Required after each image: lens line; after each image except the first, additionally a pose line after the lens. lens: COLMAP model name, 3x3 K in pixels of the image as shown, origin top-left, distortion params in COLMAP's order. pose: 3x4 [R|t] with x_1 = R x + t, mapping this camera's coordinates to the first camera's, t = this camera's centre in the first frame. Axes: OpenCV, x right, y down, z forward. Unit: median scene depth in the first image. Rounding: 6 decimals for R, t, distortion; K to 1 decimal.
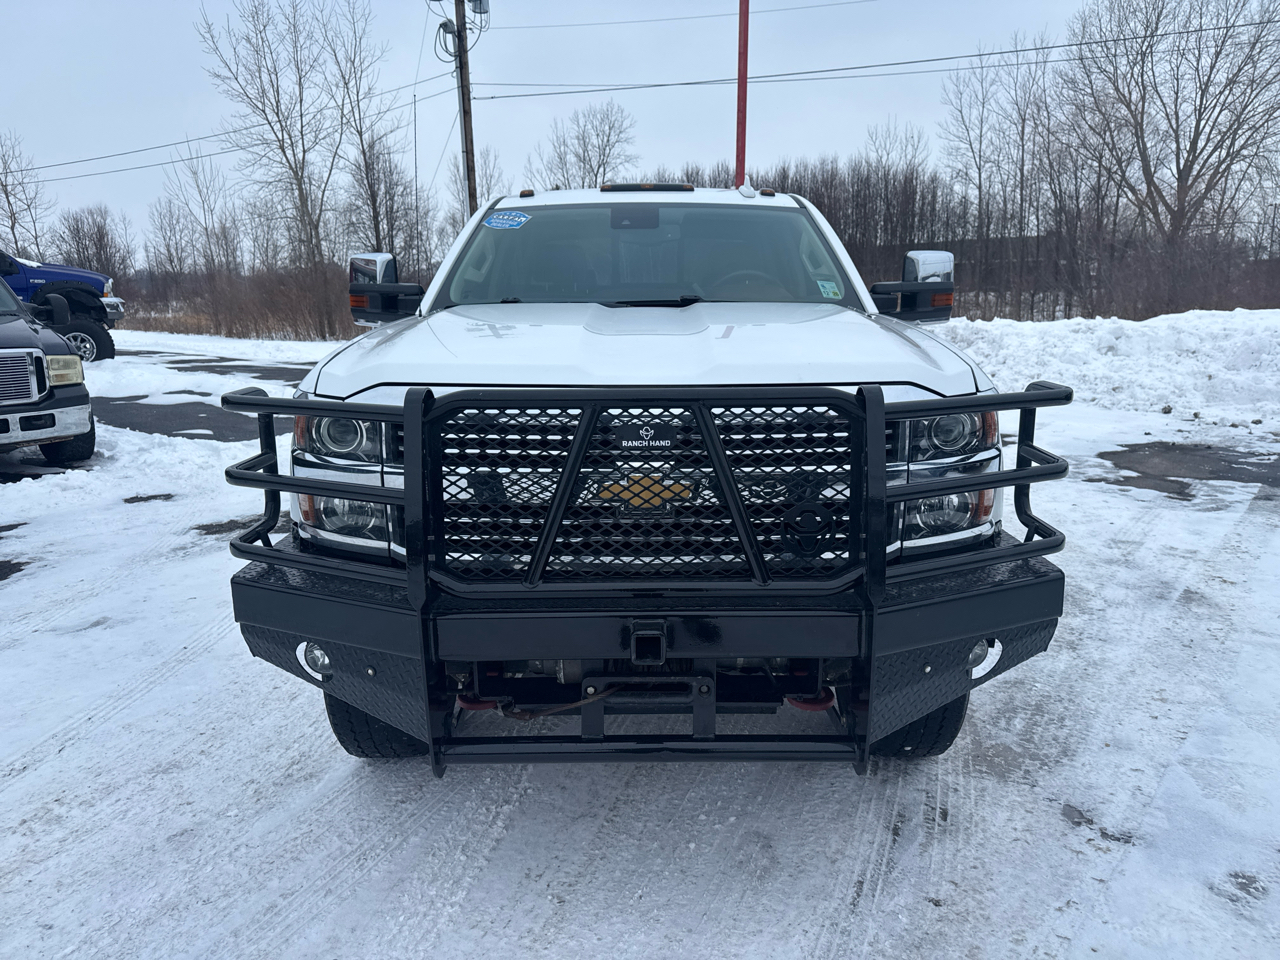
lens RADIAL K [[901.1, 0, 646.5], [0, 901.1, 481.3], [0, 0, 1]] dist [0.028790, -0.035236]
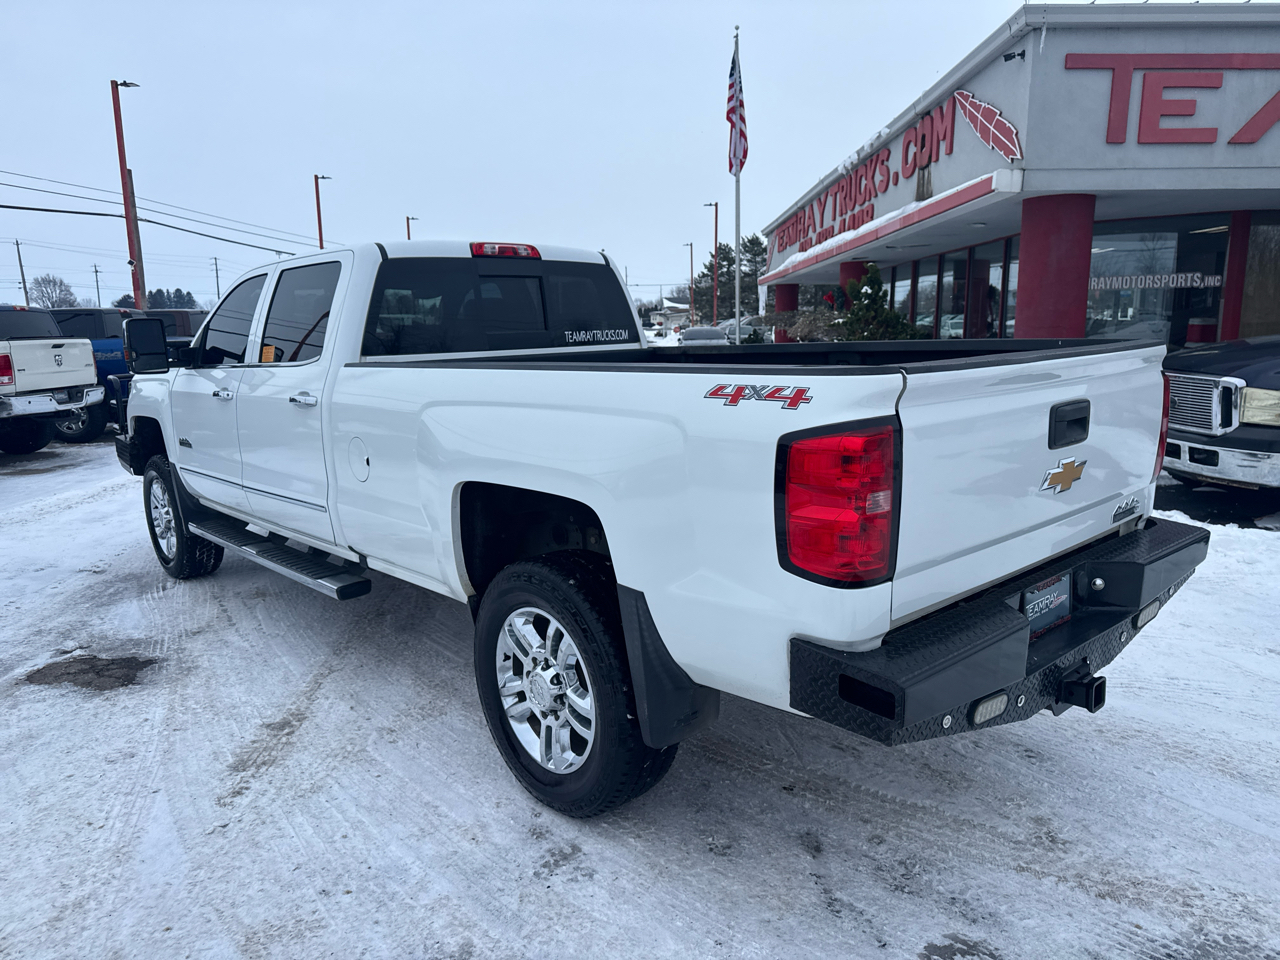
lens RADIAL K [[901.1, 0, 649.2], [0, 901.1, 502.9], [0, 0, 1]] dist [0.028790, -0.035236]
pose [[-0.733394, 0.160442, -0.660599, 0.485245], [-0.114415, 0.928756, 0.352593, -0.392725], [0.670106, 0.334172, -0.662787, 1.747109]]
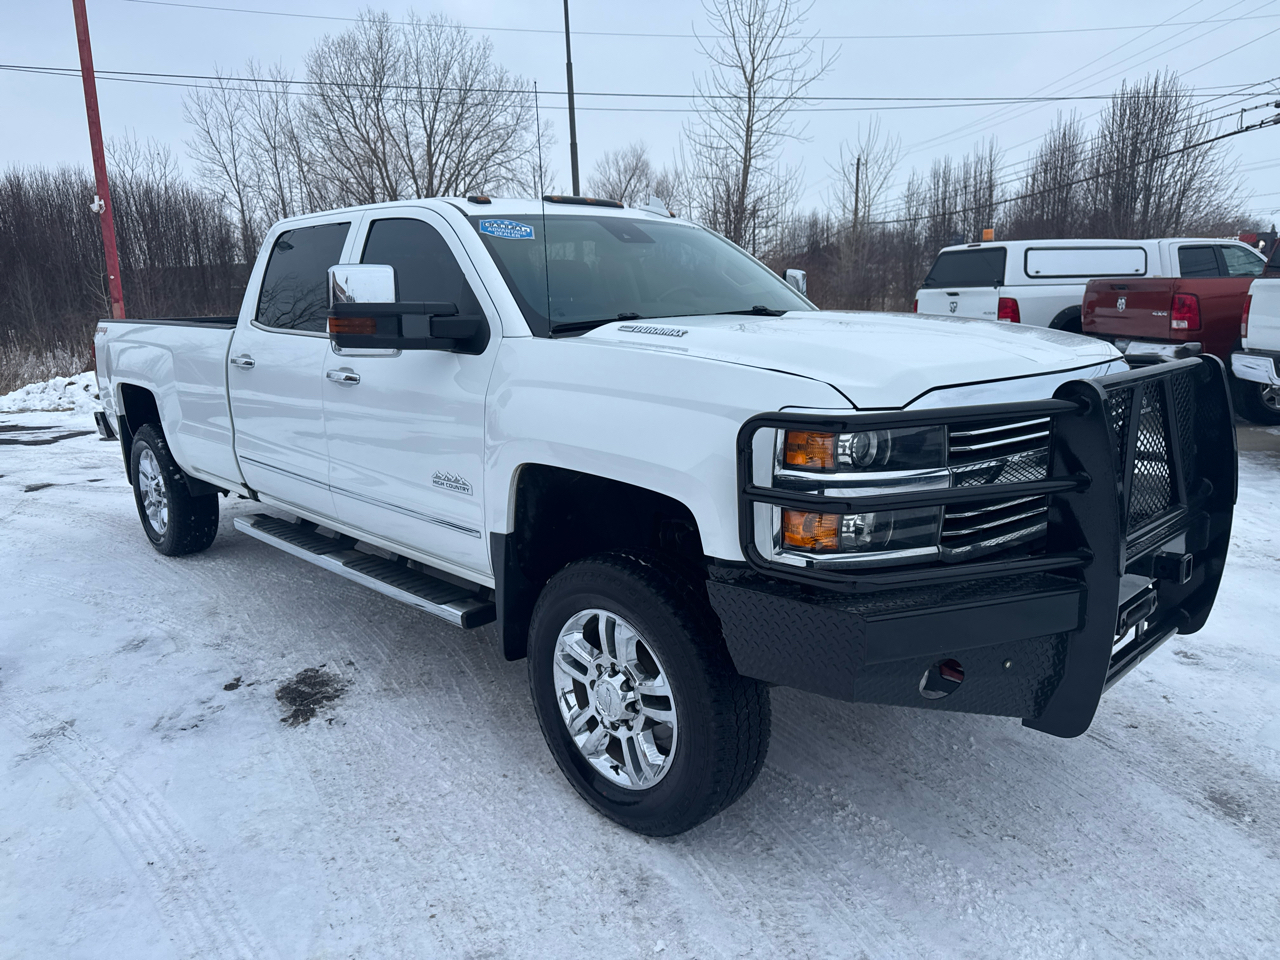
lens RADIAL K [[901.1, 0, 636.8], [0, 901.1, 481.2], [0, 0, 1]] dist [0.028790, -0.035236]
pose [[0.722769, -0.148591, 0.674926, -0.492982], [0.166619, 0.985270, 0.038486, -0.040060], [-0.670703, 0.084639, 0.736881, 0.194556]]
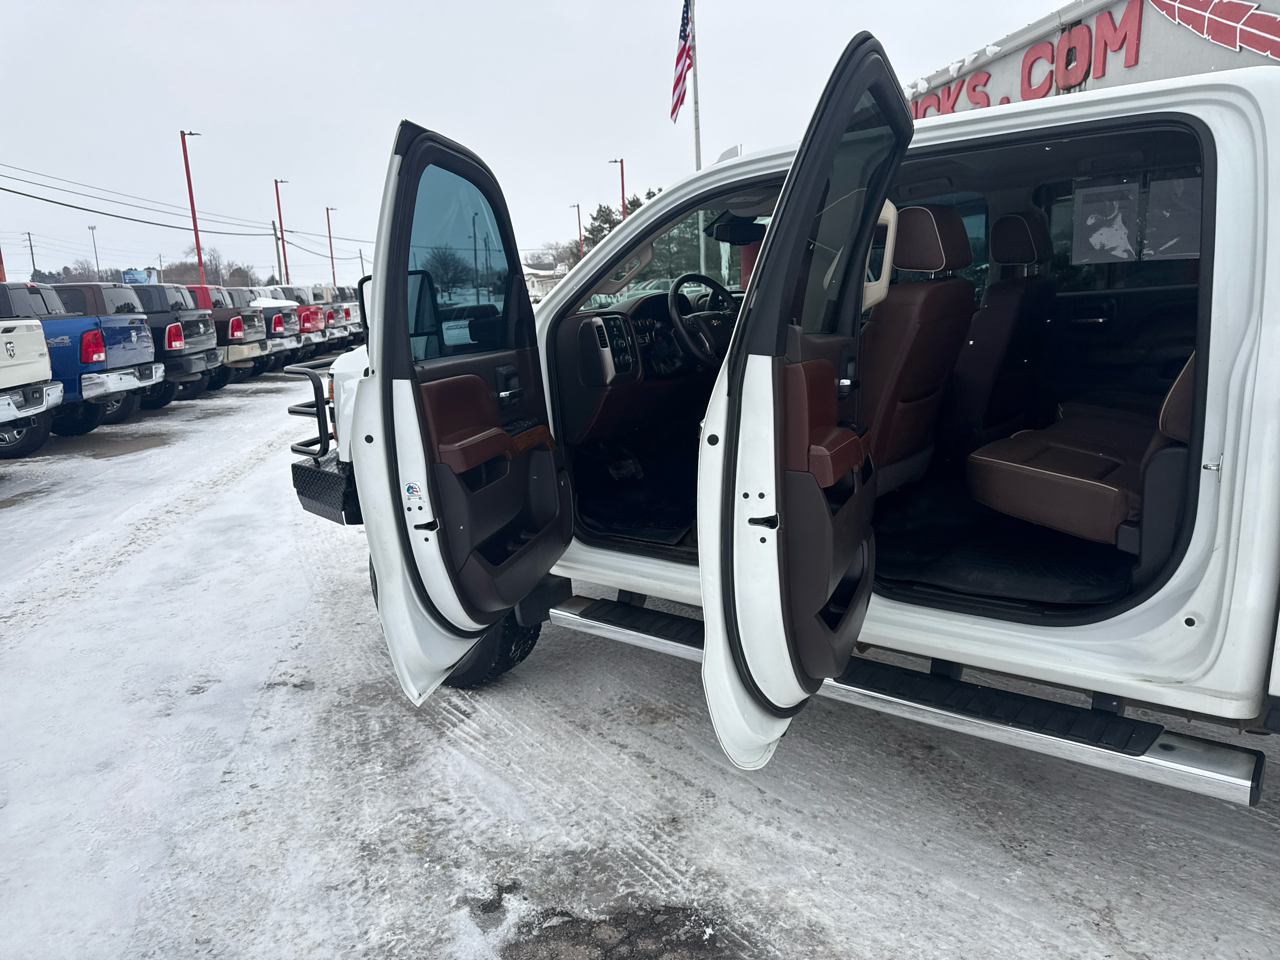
lens RADIAL K [[901.1, 0, 633.1], [0, 901.1, 487.5], [0, 0, 1]] dist [0.028790, -0.035236]
pose [[-0.623966, 0.214073, -0.751558, 0.592860], [-0.108200, 0.928815, 0.354394, -0.245321], [0.773925, 0.302448, -0.556386, 1.077352]]
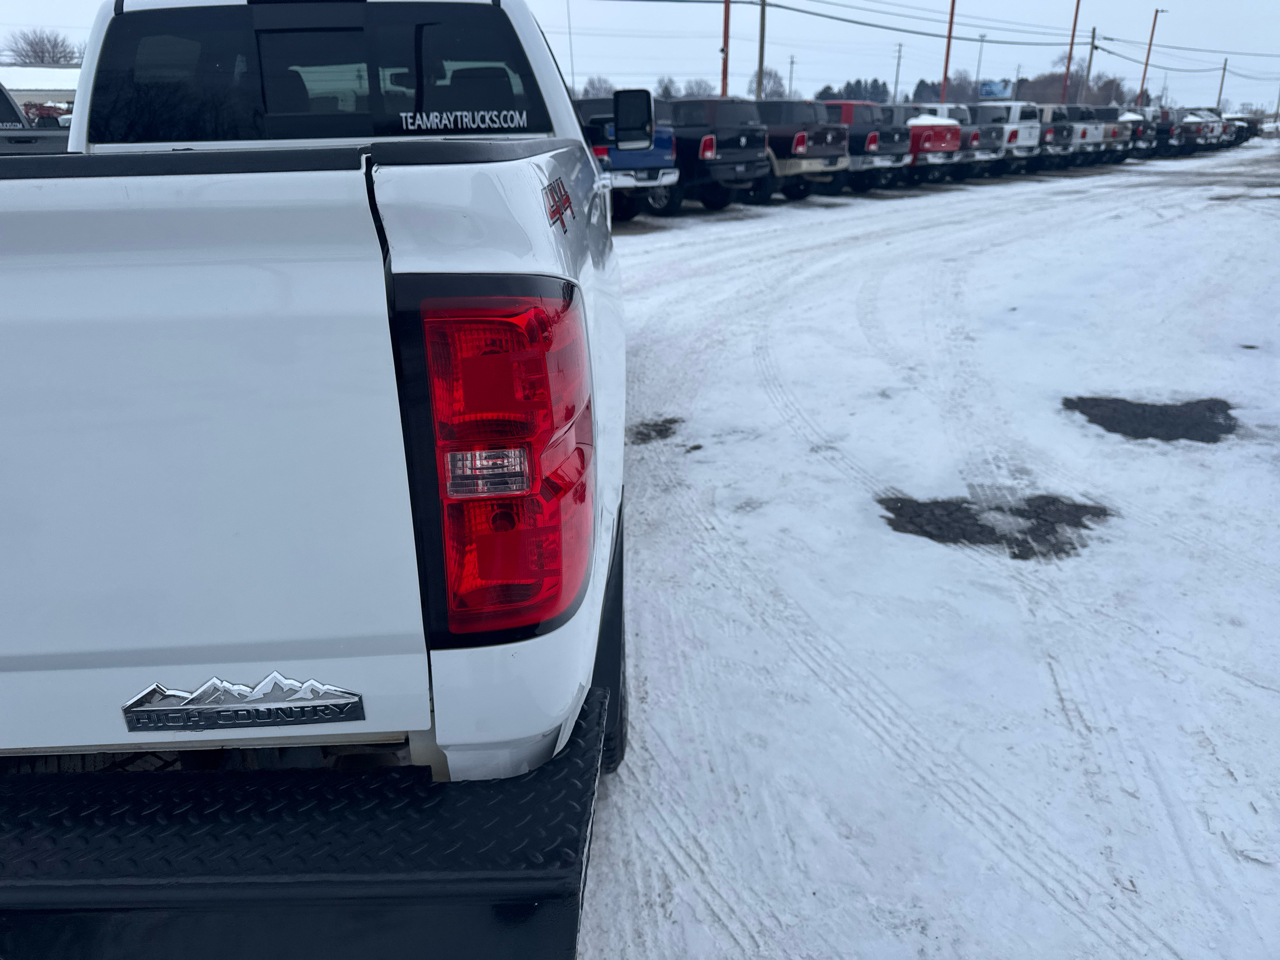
lens RADIAL K [[901.1, 0, 639.7], [0, 901.1, 486.5], [0, 0, 1]] dist [0.028790, -0.035236]
pose [[-0.999118, 0.034083, -0.024542, -0.185271], [0.014595, 0.829674, 0.558057, -0.358217], [0.039382, 0.557206, -0.829440, 1.699980]]
